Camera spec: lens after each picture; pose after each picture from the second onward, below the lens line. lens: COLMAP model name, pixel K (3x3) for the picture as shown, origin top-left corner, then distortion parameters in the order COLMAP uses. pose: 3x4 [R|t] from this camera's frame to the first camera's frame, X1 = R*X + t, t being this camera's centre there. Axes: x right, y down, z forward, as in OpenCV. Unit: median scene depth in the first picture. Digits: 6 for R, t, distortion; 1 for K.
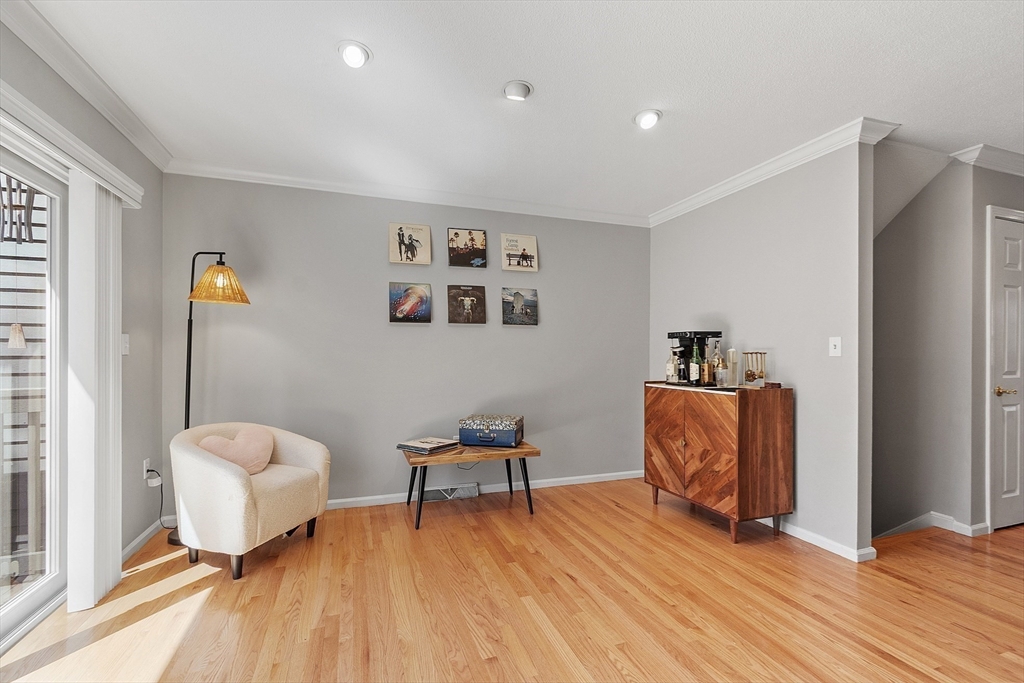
lens RADIAL K [[446.7, 0, 508.0], [0, 446.7, 352.1], [0, 0, 1]] dist [0.001202, -0.000054]
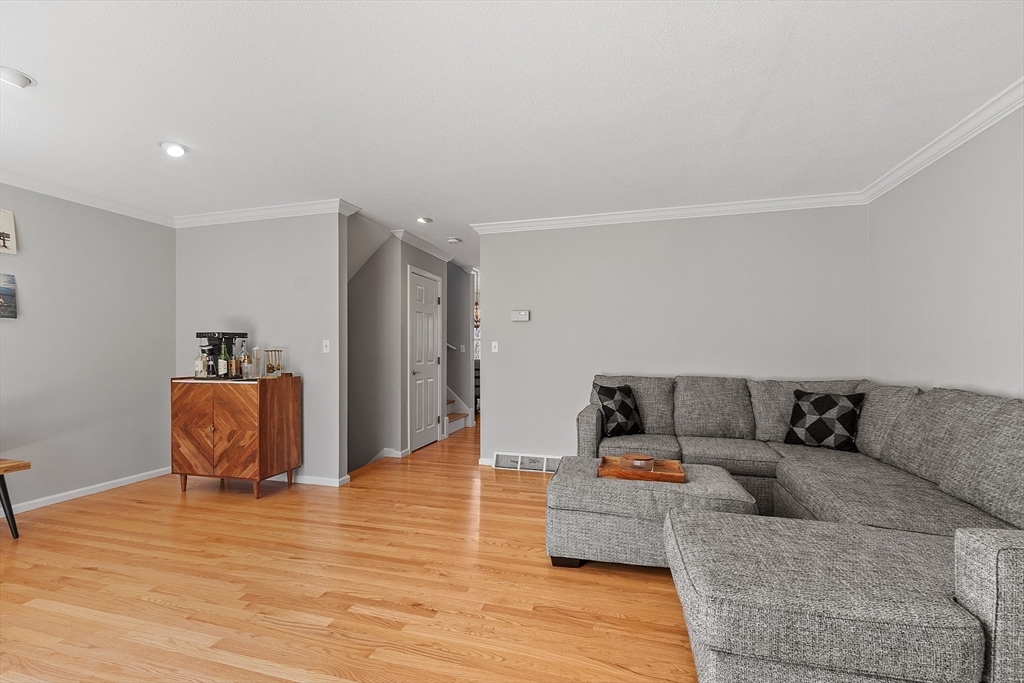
lens RADIAL K [[446.7, 0, 508.0], [0, 446.7, 352.1], [0, 0, 1]] dist [0.001202, -0.000054]
pose [[0.580619, -0.006655, 0.814148, -0.107147], [0.002644, 0.999977, 0.006288, -0.000125], [-0.814171, -0.001498, 0.580624, -0.305233]]
